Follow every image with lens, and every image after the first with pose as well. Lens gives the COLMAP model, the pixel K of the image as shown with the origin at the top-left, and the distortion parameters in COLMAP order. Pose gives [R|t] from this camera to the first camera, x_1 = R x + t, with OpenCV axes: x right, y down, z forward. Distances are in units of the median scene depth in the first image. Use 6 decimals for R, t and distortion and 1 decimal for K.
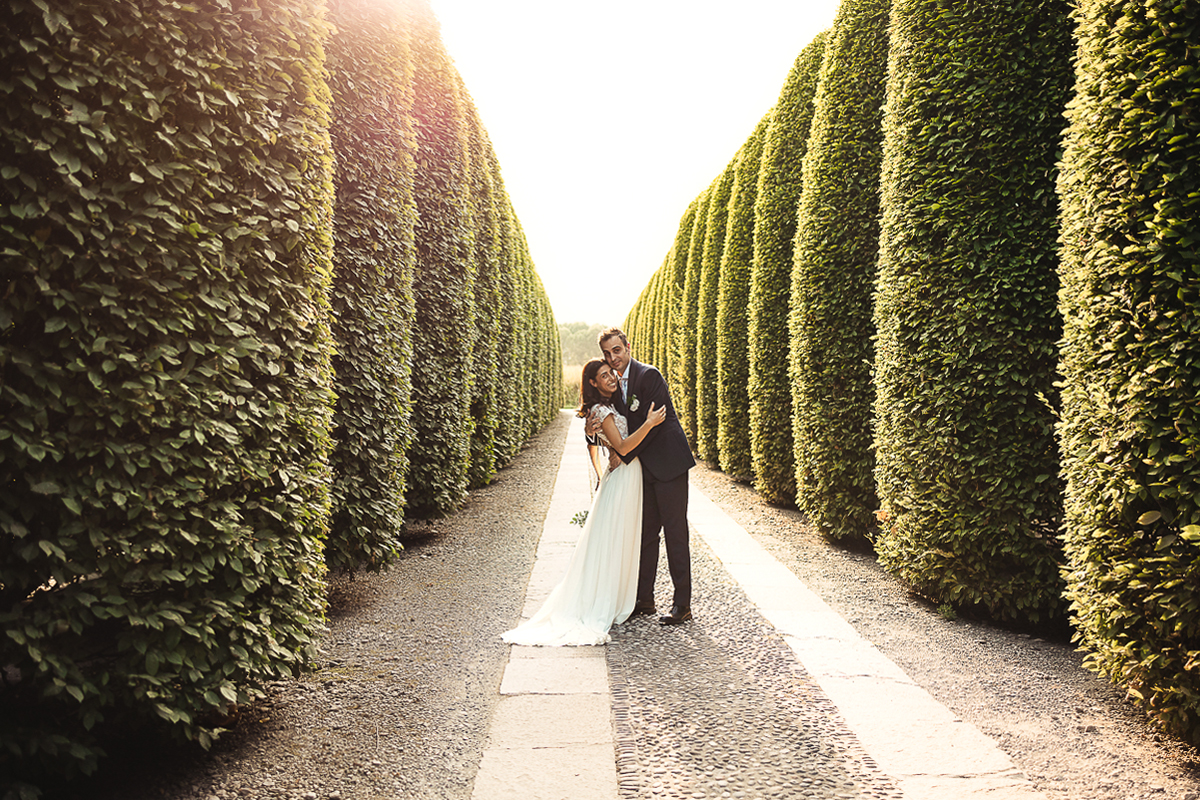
lens RADIAL K [[1154.7, 0, 593.2], [0, 1154.7, 409.9], [0, 0, 1]] dist [0.045935, 0.000000]
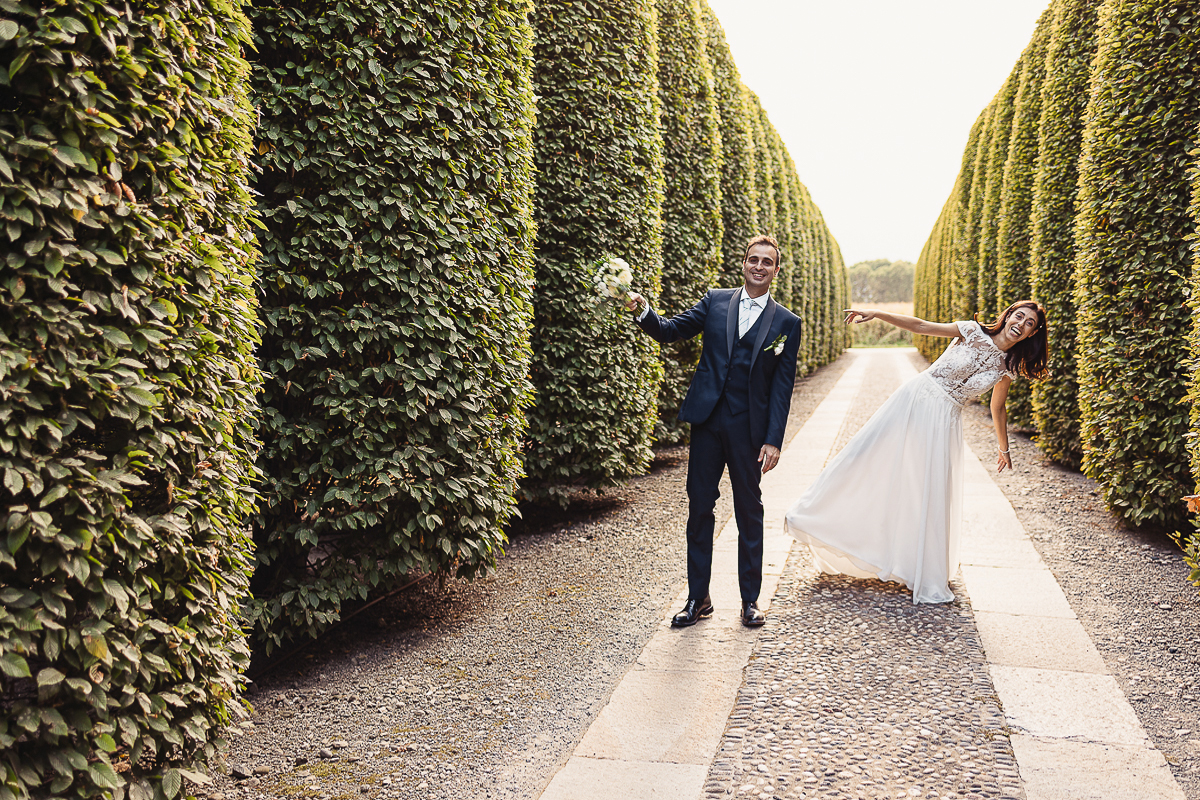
lens RADIAL K [[1154.7, 0, 622.9], [0, 1154.7, 424.0], [0, 0, 1]] dist [0.045935, 0.000000]
pose [[0.973623, 0.000211, -0.228163, 0.063790], [0.014079, 0.998038, 0.061004, -0.000589], [0.227728, -0.062607, 0.971710, 0.216358]]
